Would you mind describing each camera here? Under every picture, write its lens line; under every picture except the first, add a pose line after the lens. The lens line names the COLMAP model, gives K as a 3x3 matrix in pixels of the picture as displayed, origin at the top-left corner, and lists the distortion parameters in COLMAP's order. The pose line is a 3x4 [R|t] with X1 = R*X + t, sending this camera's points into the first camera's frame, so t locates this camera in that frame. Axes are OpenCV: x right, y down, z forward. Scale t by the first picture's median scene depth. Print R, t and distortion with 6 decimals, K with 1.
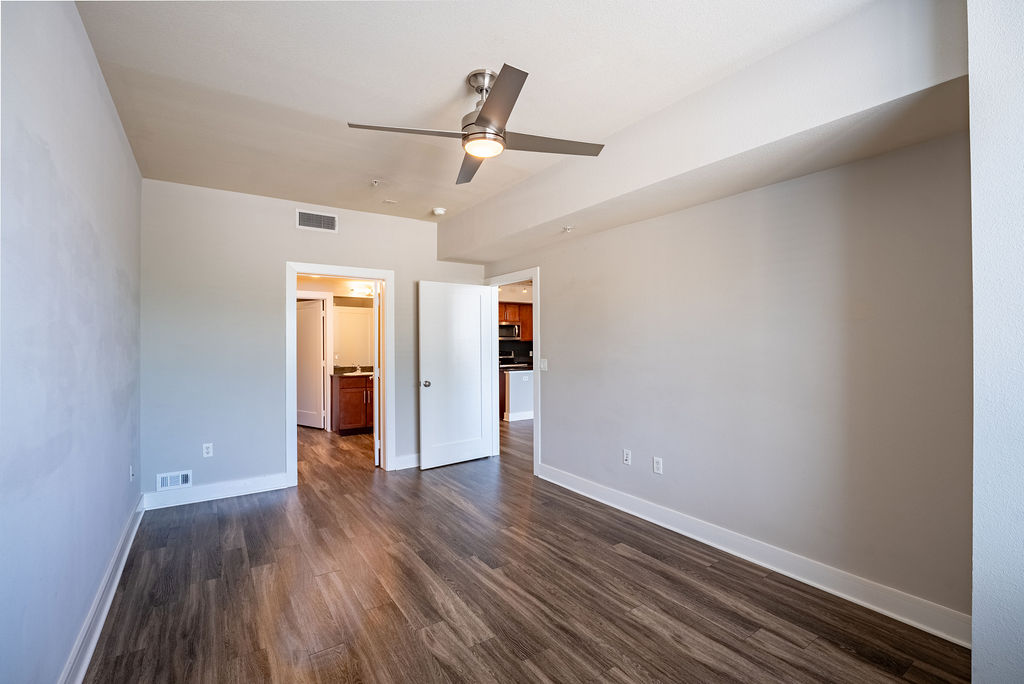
lens RADIAL K [[455.5, 0, 512.4], [0, 455.5, 340.9], [0, 0, 1]] dist [-0.000734, -0.000545]
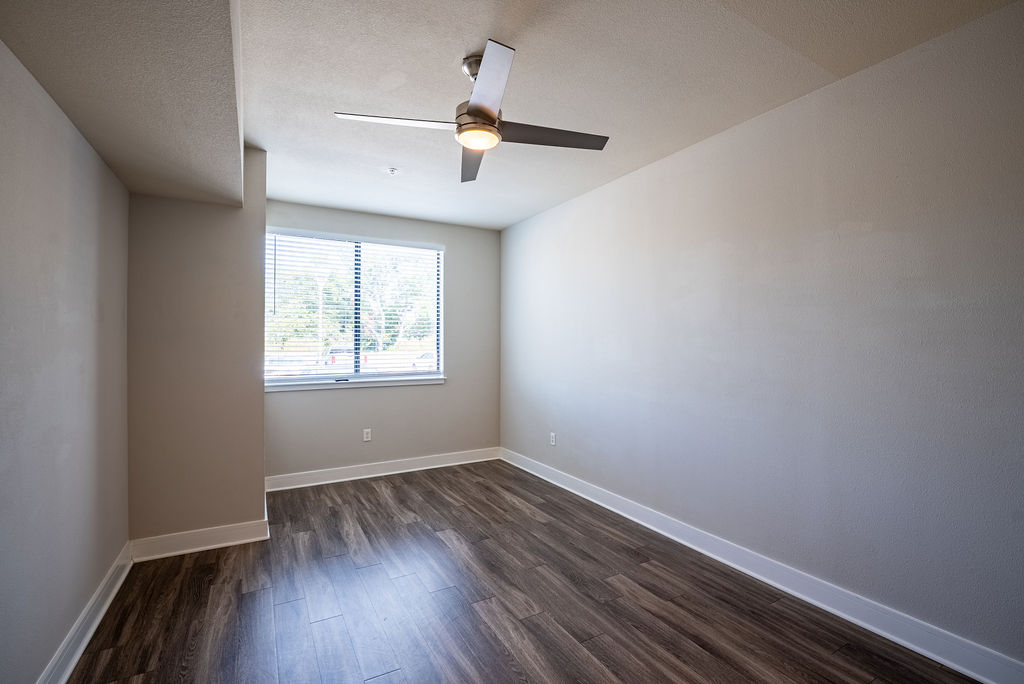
lens RADIAL K [[455.5, 0, 511.5], [0, 455.5, 342.3], [0, 0, 1]] dist [-0.000734, -0.000545]
pose [[-0.996904, 0.003499, 0.078550, -0.218072], [0.003549, 0.999994, 0.000498, -0.001251], [-0.078547, 0.000775, -0.996910, 2.037581]]
